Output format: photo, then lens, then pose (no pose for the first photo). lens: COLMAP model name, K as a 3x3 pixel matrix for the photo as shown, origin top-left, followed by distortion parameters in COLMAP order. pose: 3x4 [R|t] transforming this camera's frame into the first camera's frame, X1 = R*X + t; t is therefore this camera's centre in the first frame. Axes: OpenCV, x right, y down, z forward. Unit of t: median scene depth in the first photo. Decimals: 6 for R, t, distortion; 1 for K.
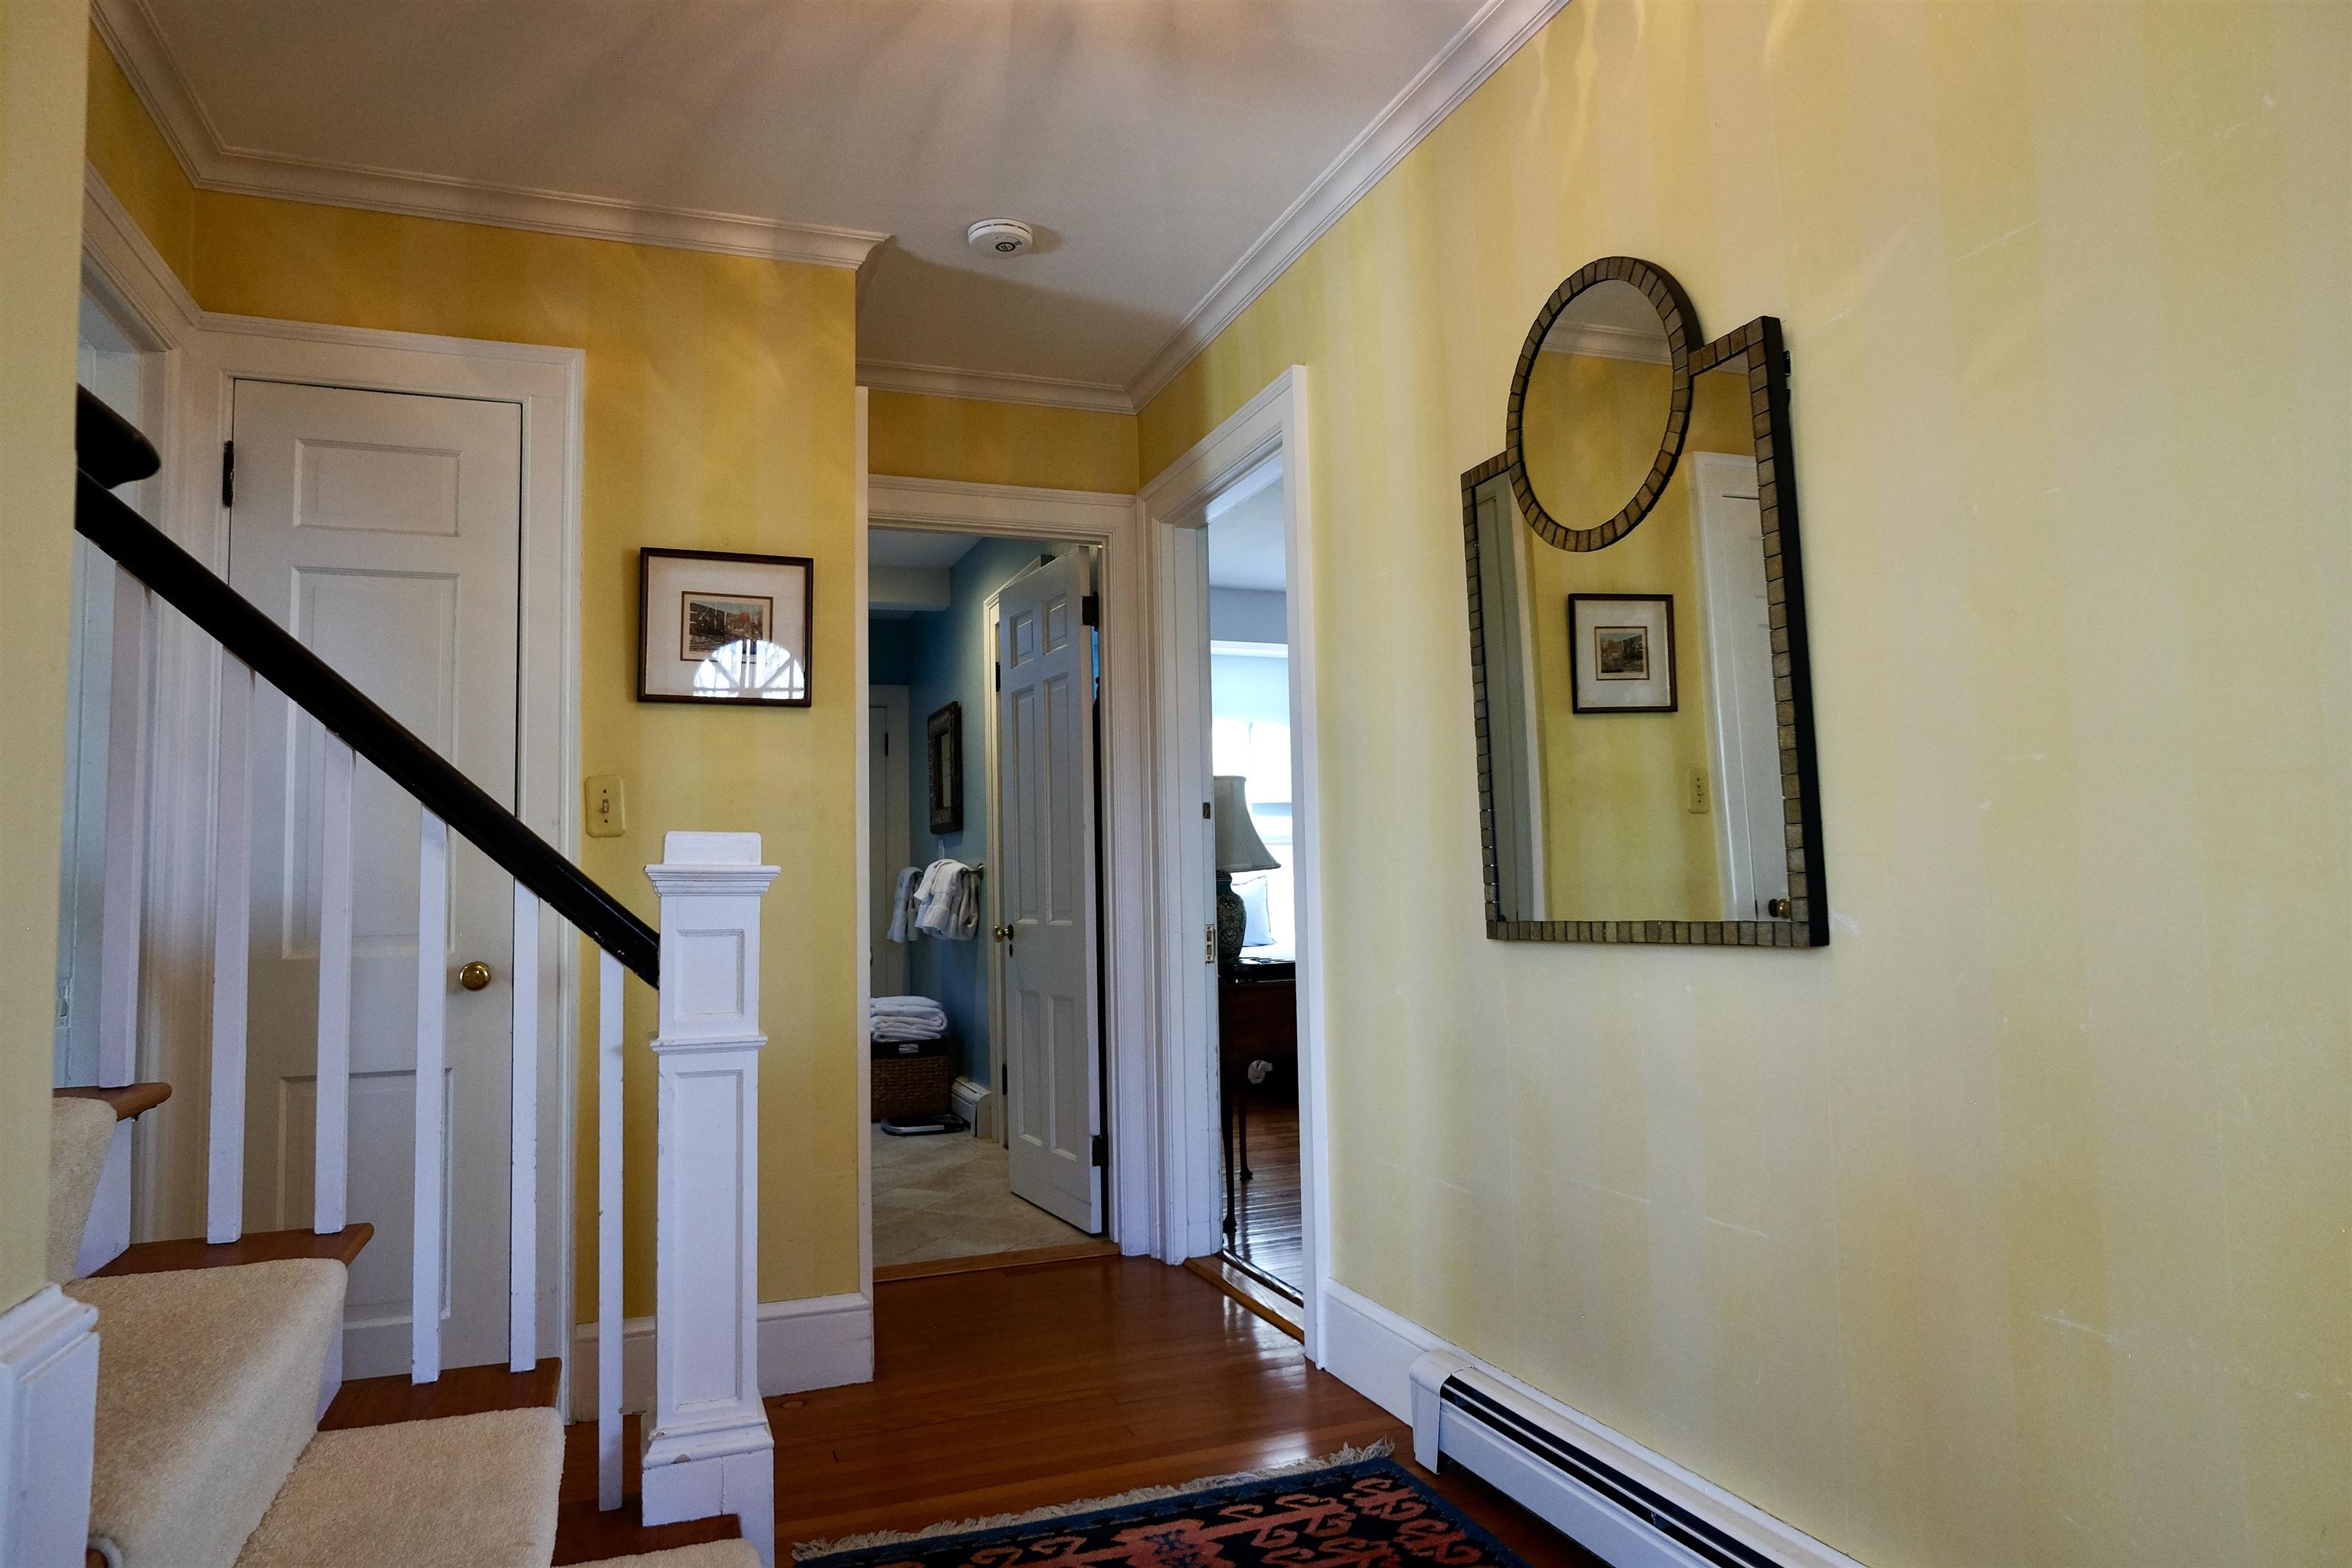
lens RADIAL K [[1435.3, 0, 1176.0], [0, 1435.3, 784.0], [0, 0, 1]] dist [-0.003124, -0.000283]
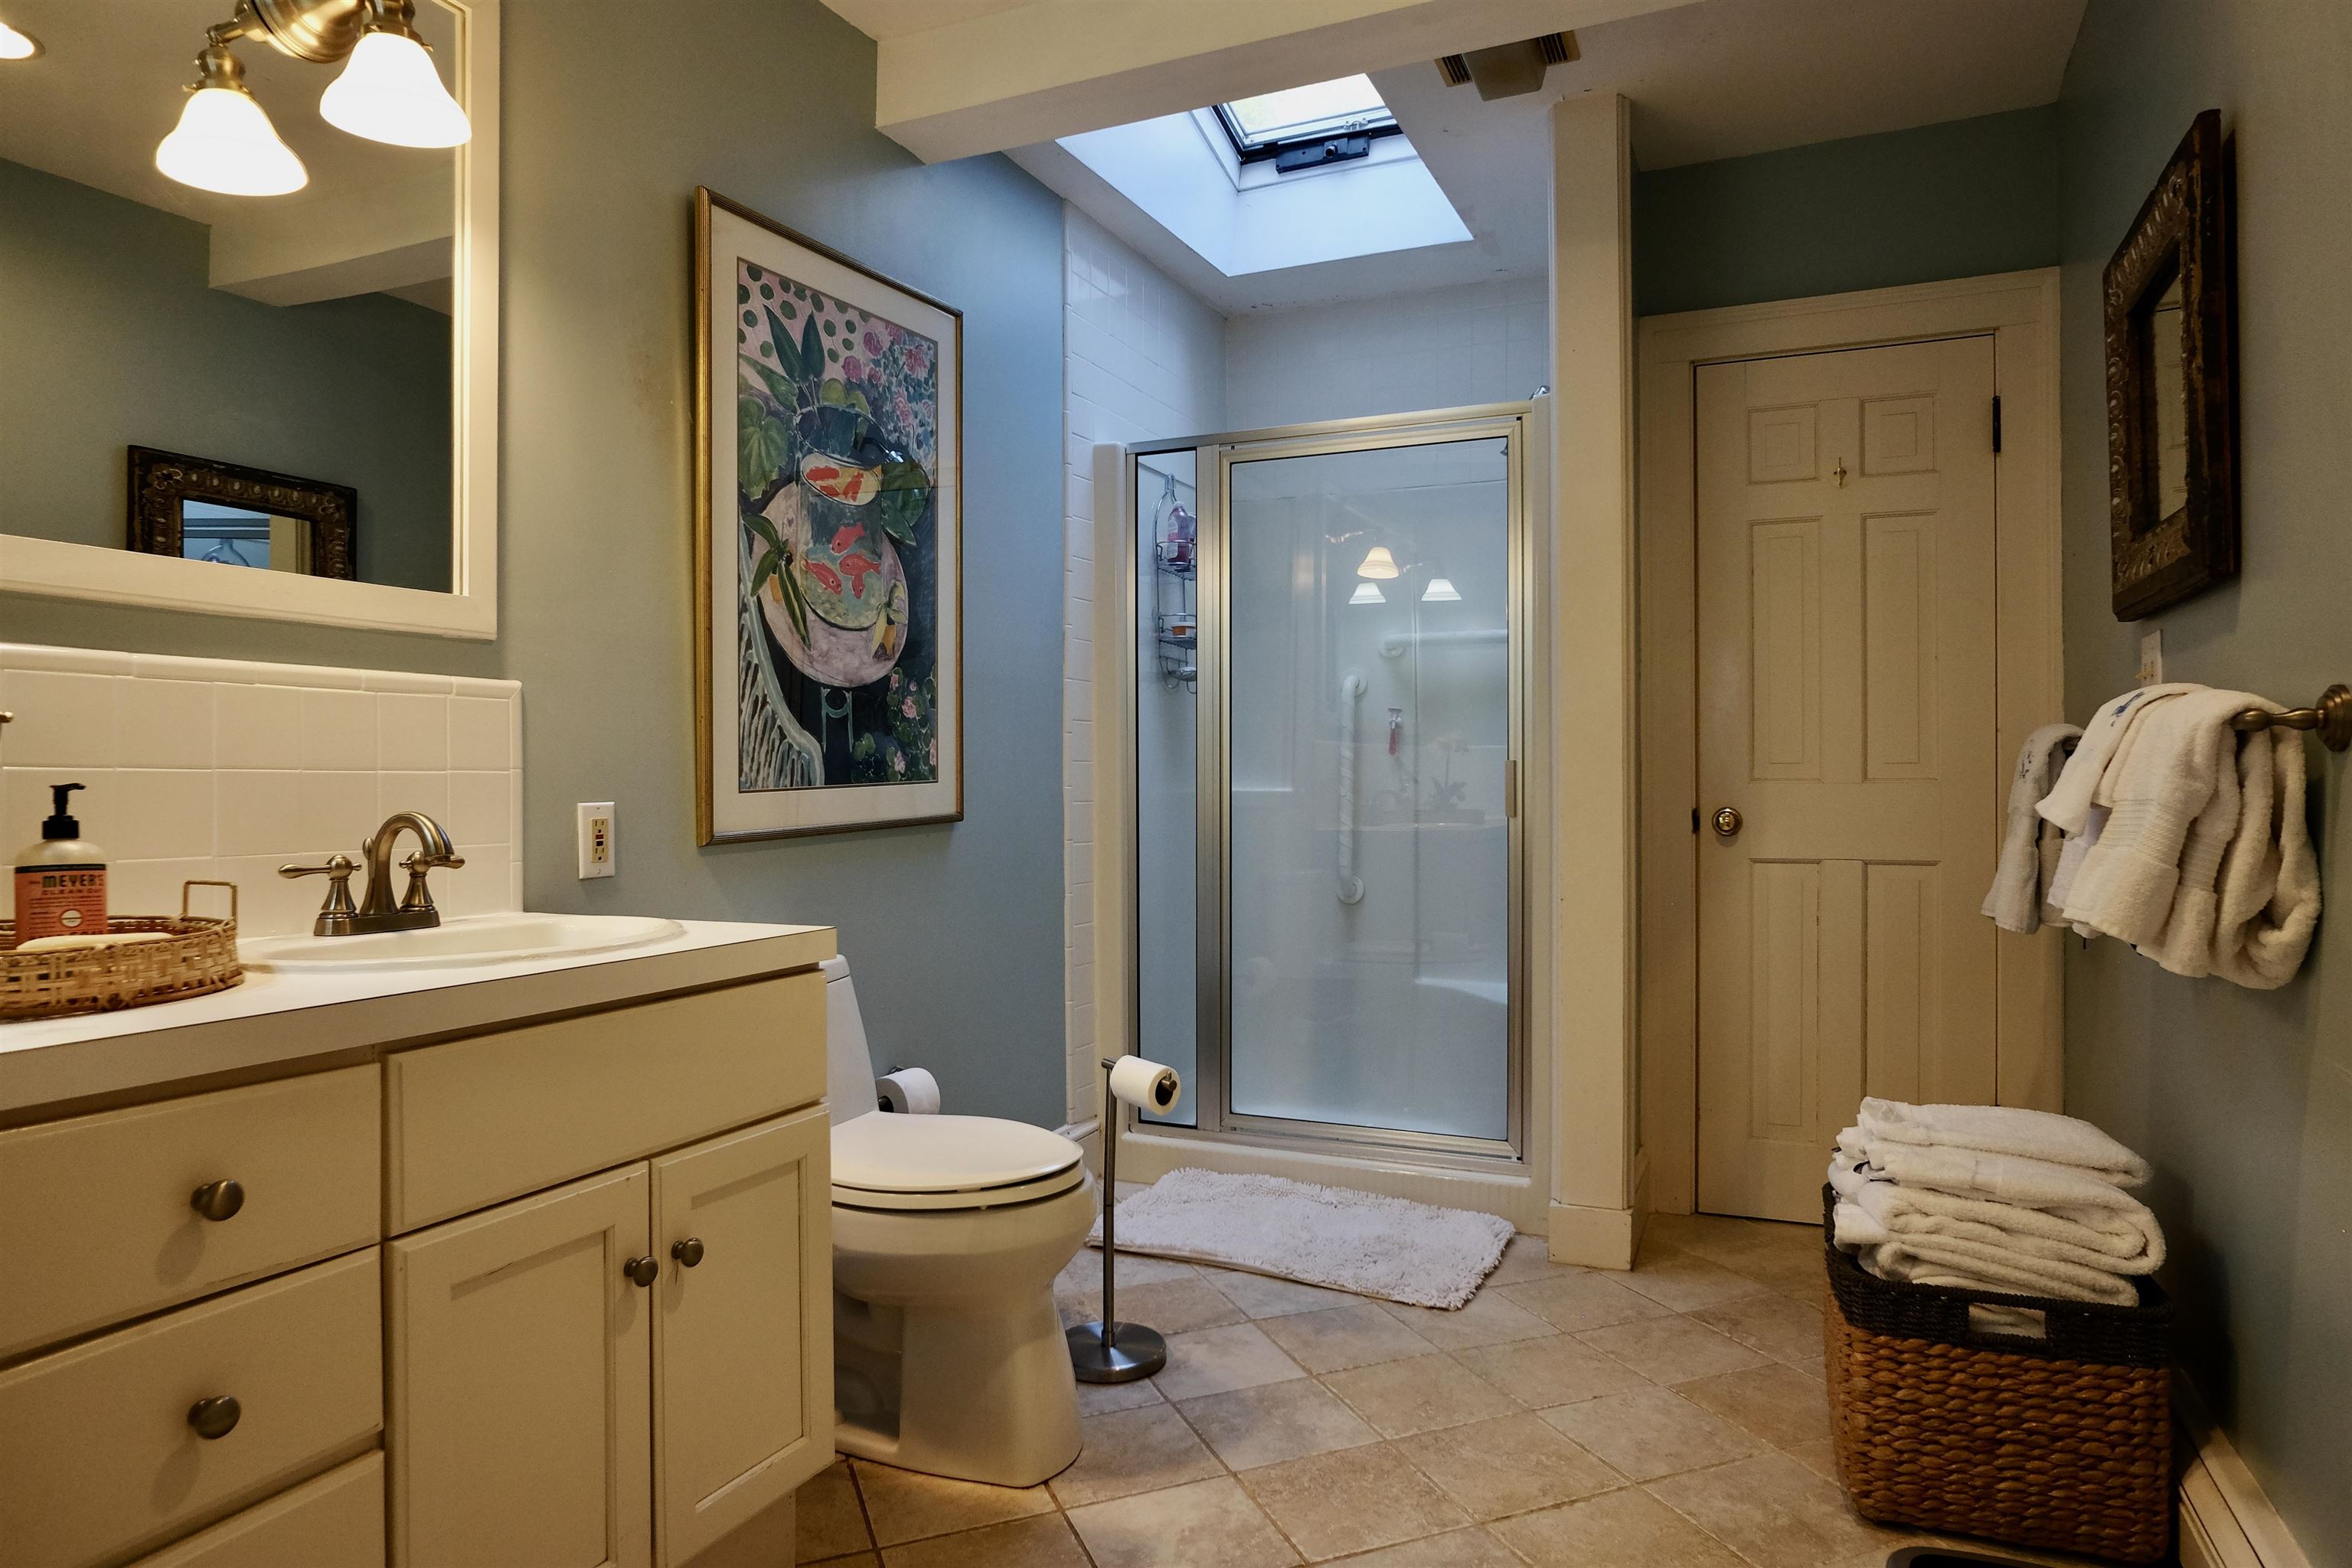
lens RADIAL K [[1435.3, 0, 1176.0], [0, 1435.3, 784.0], [0, 0, 1]] dist [-0.003124, -0.000283]
pose [[0.712187, 0.017928, -0.701761, -0.099633], [0.037503, 0.997275, 0.063537, 0.046785], [0.700988, -0.071569, 0.709573, 0.655506]]
